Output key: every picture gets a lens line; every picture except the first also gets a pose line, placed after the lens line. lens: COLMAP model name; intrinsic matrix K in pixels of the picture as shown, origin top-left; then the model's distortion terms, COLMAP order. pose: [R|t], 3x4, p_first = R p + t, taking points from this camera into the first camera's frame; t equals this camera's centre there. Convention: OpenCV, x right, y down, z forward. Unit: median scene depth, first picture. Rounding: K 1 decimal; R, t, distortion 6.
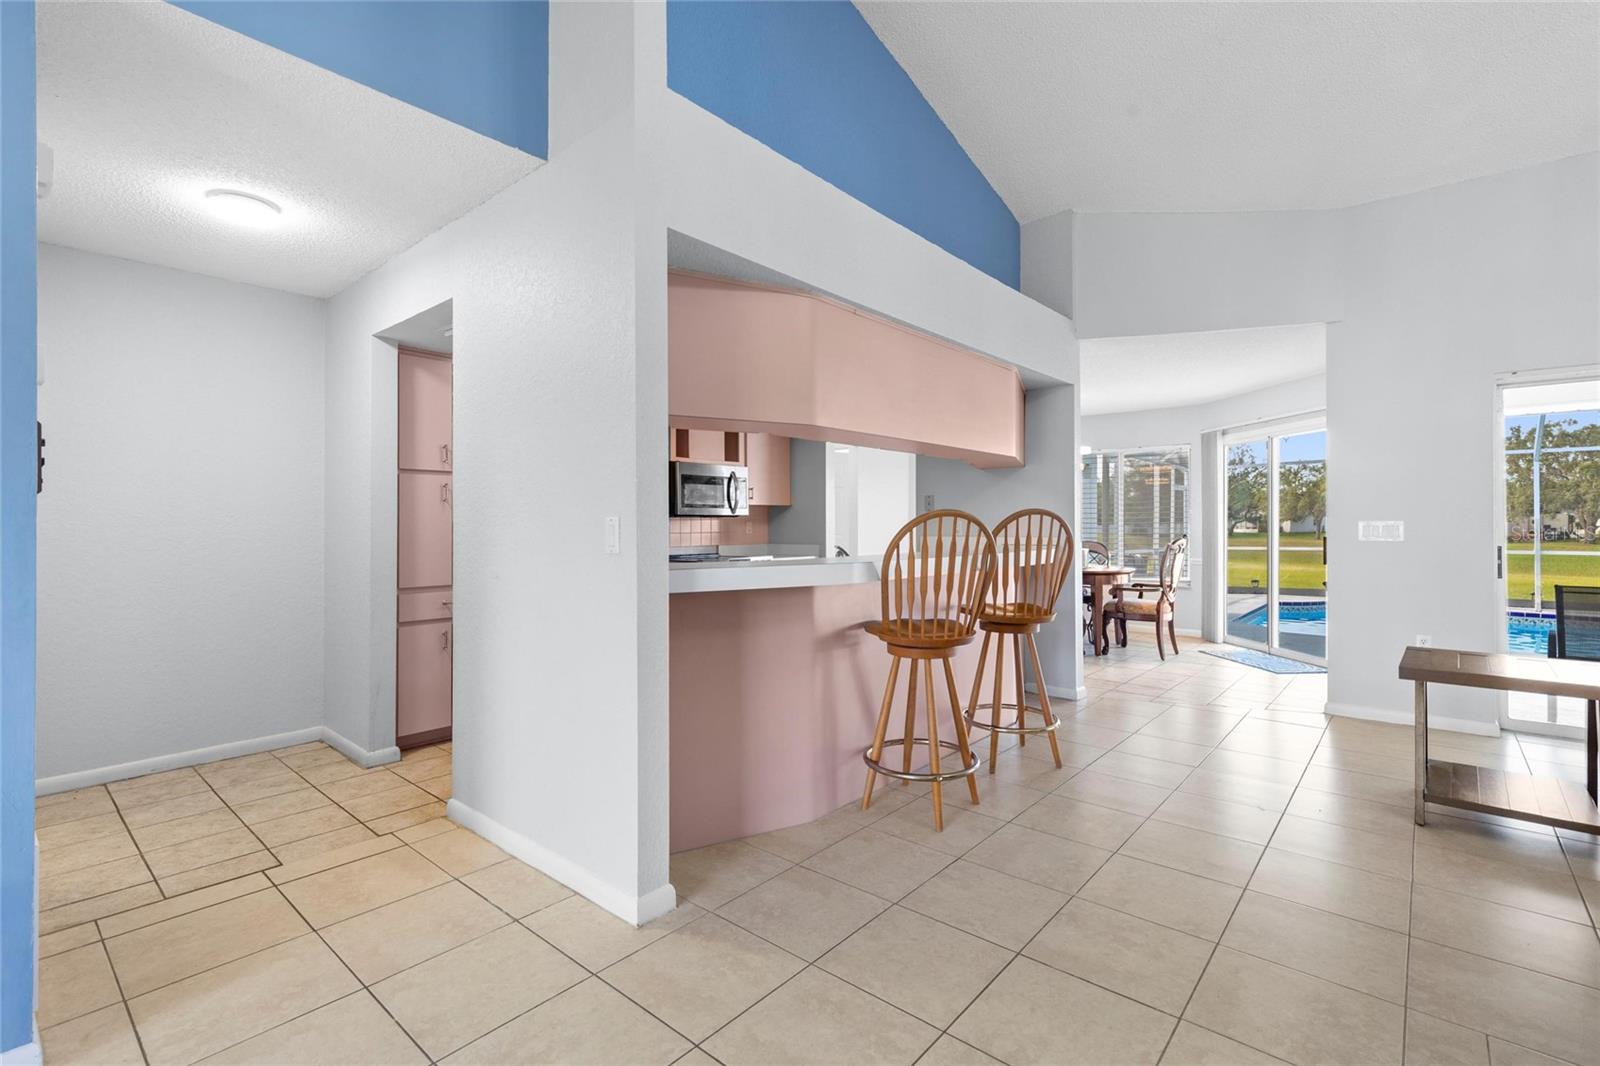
lens RADIAL K [[727.0, 0, 810.2], [0, 727.0, 535.1], [0, 0, 1]] dist [0.012097, -0.000526]
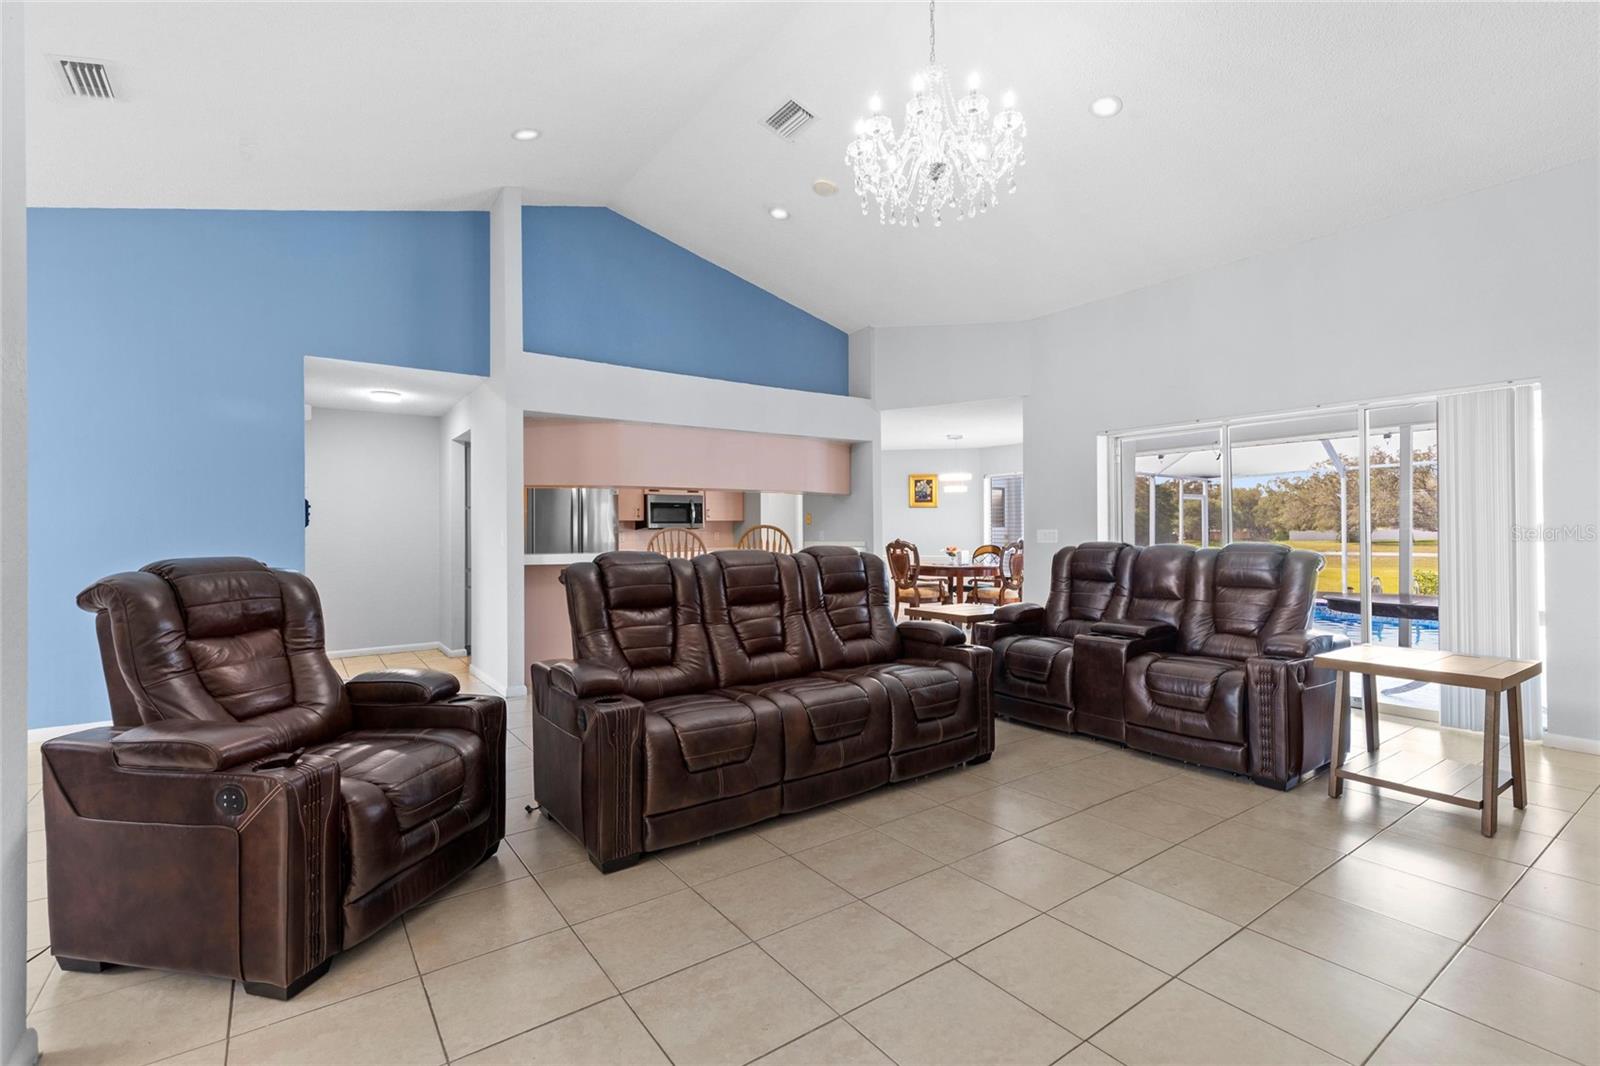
lens RADIAL K [[727.0, 0, 810.2], [0, 727.0, 535.1], [0, 0, 1]] dist [0.012097, -0.000526]
pose [[0.970954, -0.003579, -0.239240, 0.599028], [0.001785, 0.999969, -0.007715, 0.001330], [0.239260, 0.007064, 0.970930, -0.503888]]
